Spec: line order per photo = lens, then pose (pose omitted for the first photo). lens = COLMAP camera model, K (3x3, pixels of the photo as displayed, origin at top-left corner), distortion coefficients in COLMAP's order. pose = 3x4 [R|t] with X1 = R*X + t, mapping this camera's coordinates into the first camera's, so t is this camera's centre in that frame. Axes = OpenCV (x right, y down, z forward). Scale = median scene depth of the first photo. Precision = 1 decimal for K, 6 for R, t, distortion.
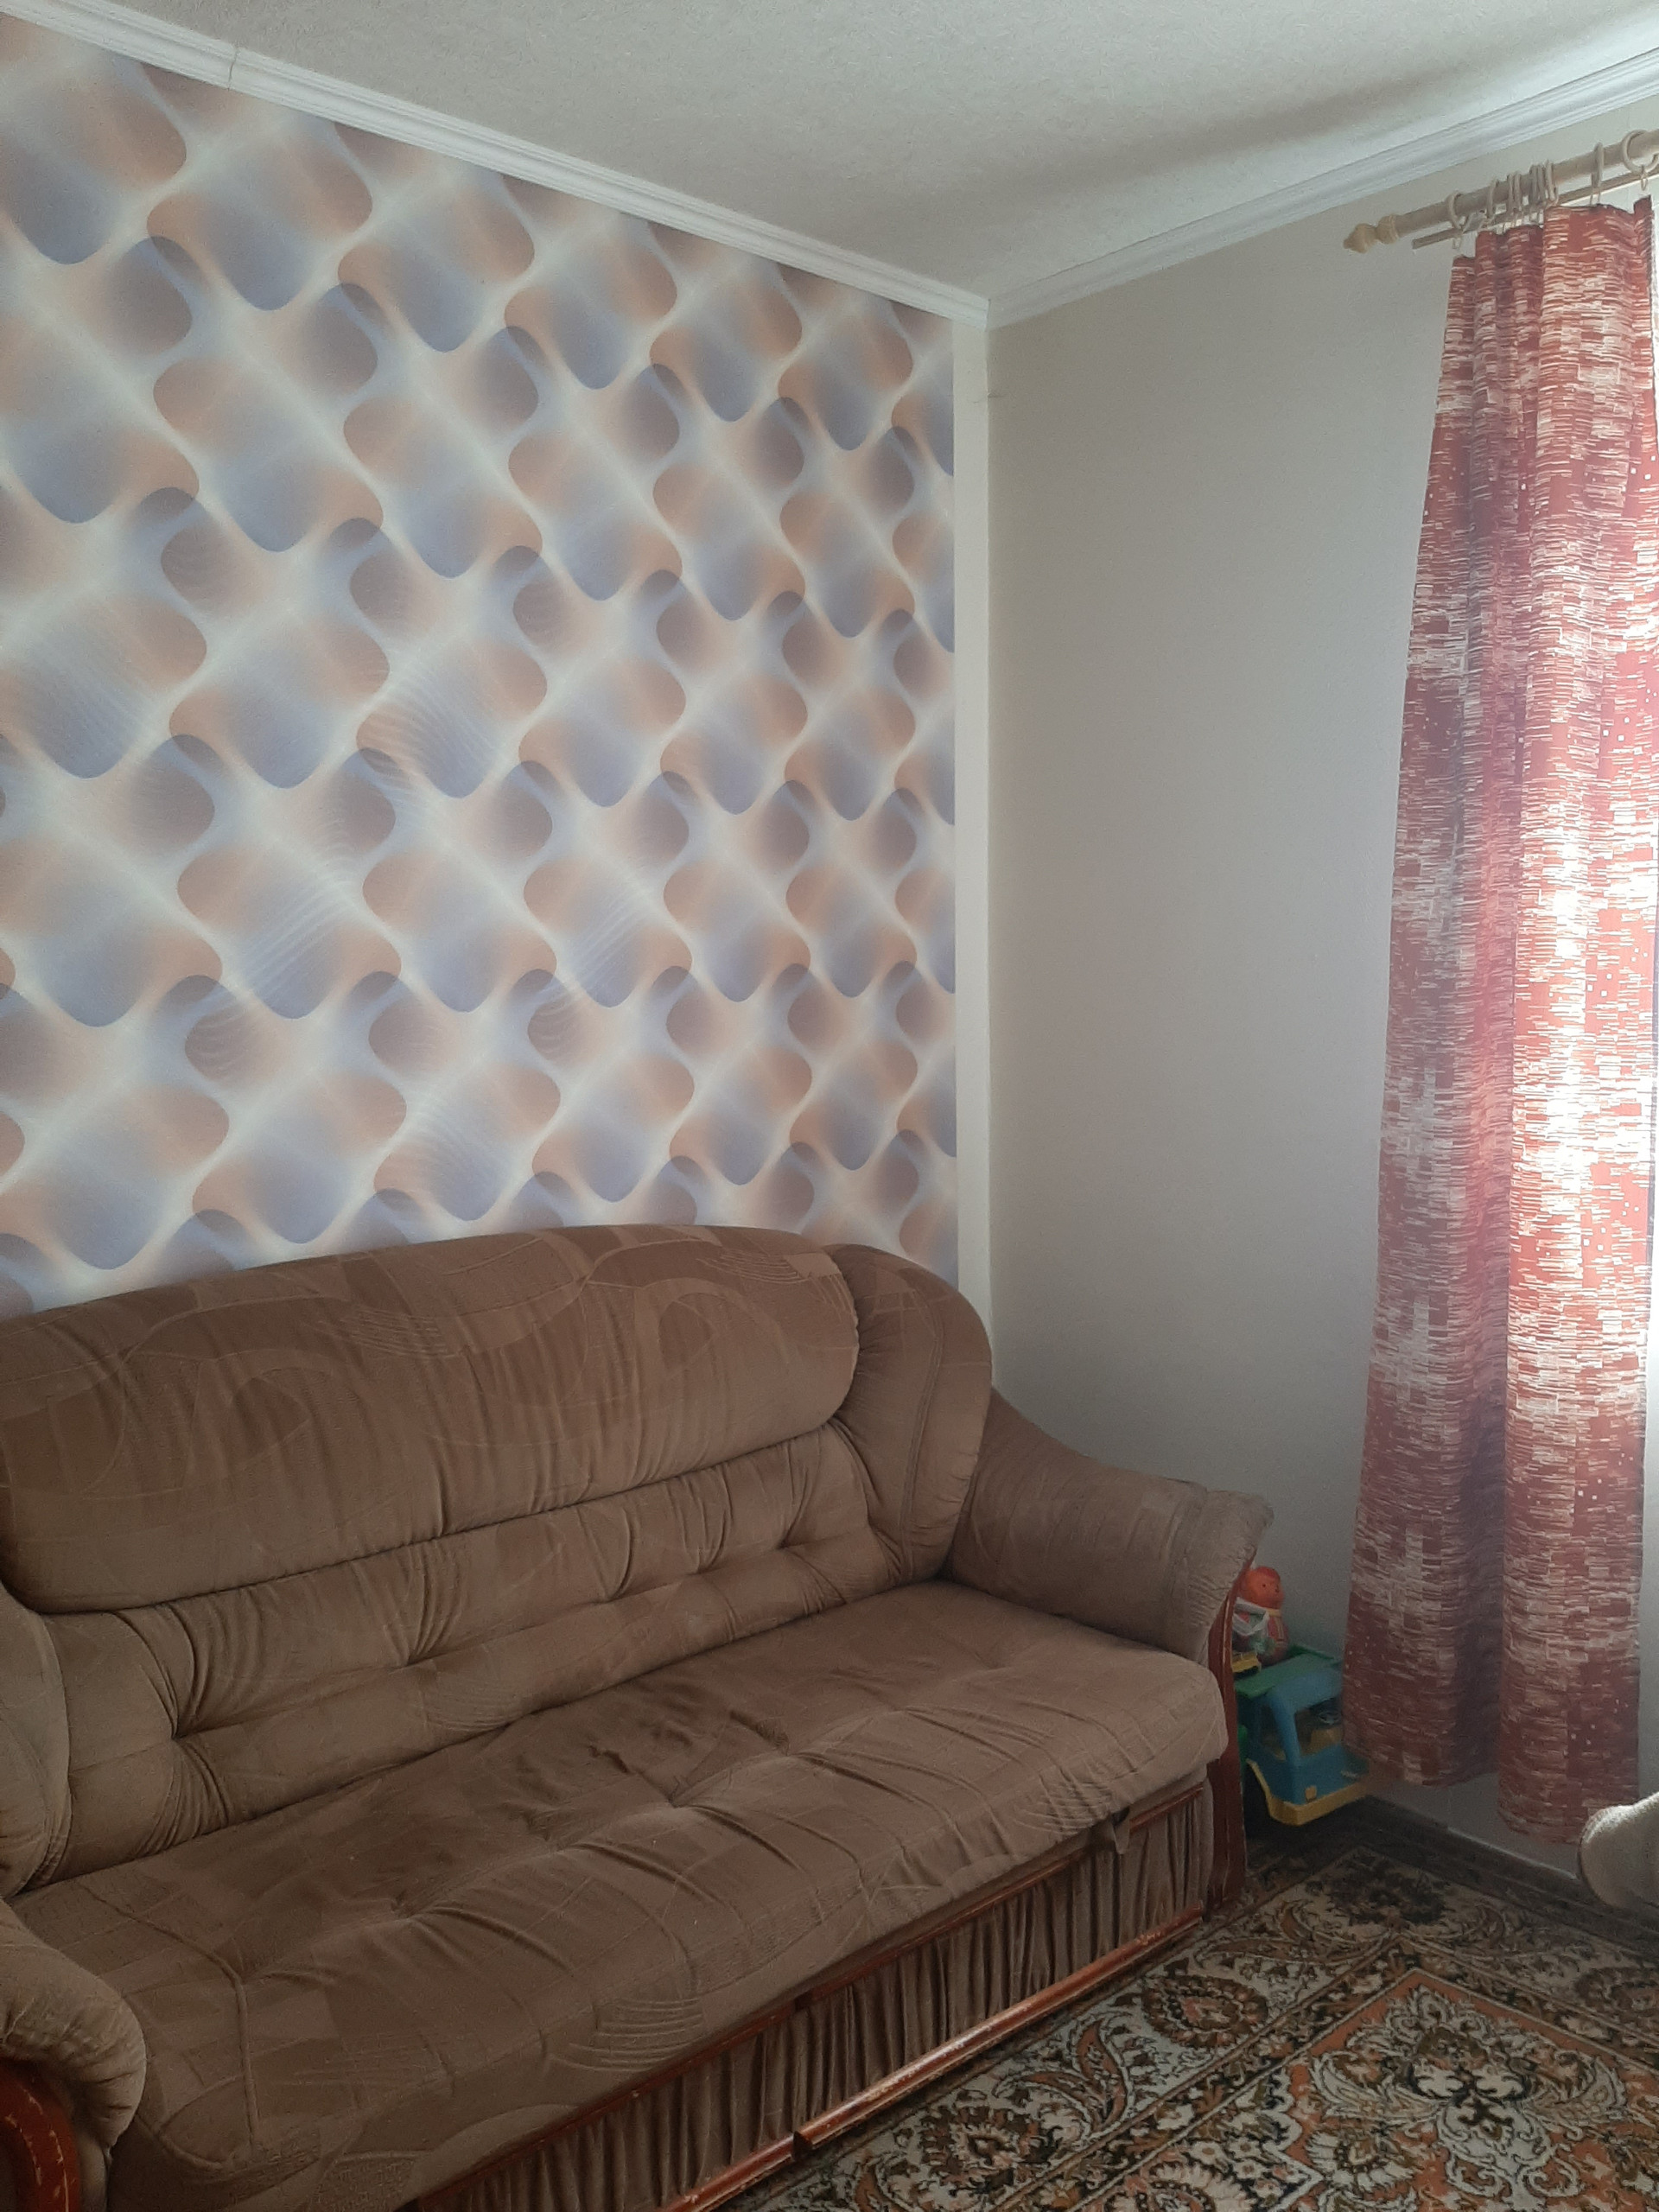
lens RADIAL K [[1690.3, 0, 830.1], [0, 1690.3, 1176.8], [0, 0, 1]] dist [0.004877, -0.004467]
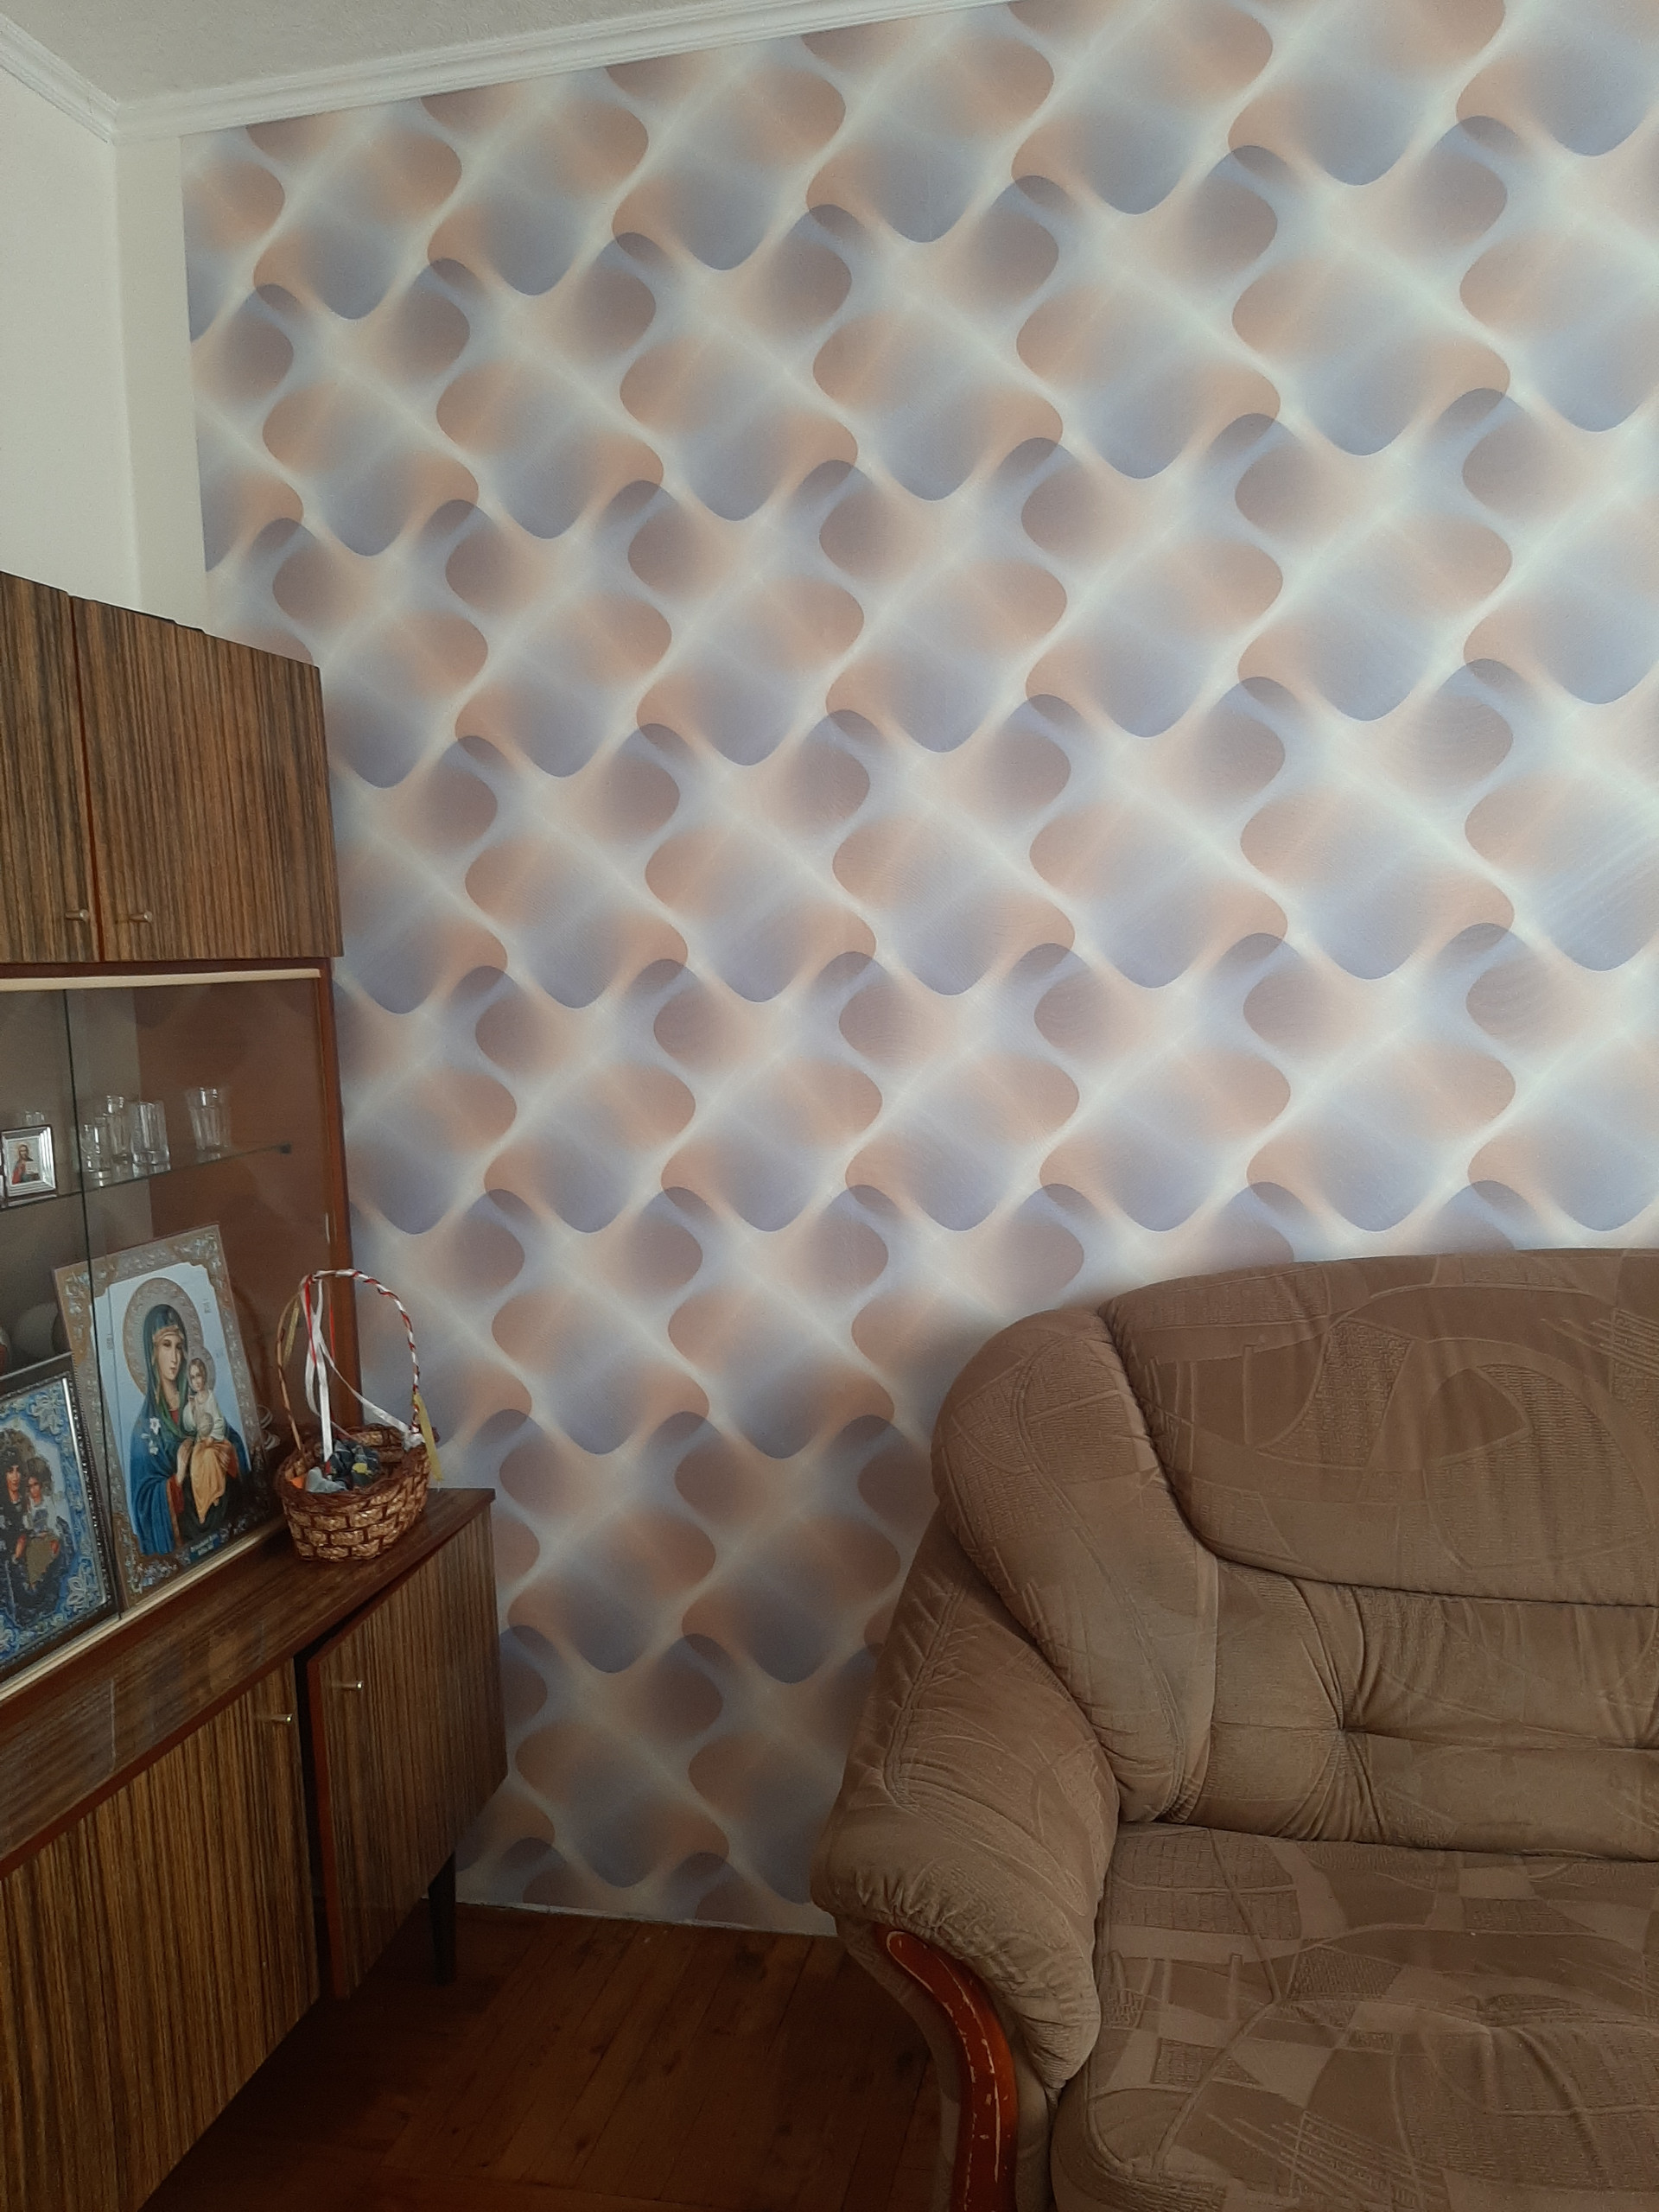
lens RADIAL K [[1727.0, 0, 820.9], [0, 1727.0, 1135.8], [0, 0, 1]] dist [0.070170, -0.125185]
pose [[0.583306, 0.085029, -0.807790, 0.282906], [-0.074982, 0.995896, 0.050685, -0.038329], [0.808784, 0.031005, 0.587287, 0.246351]]
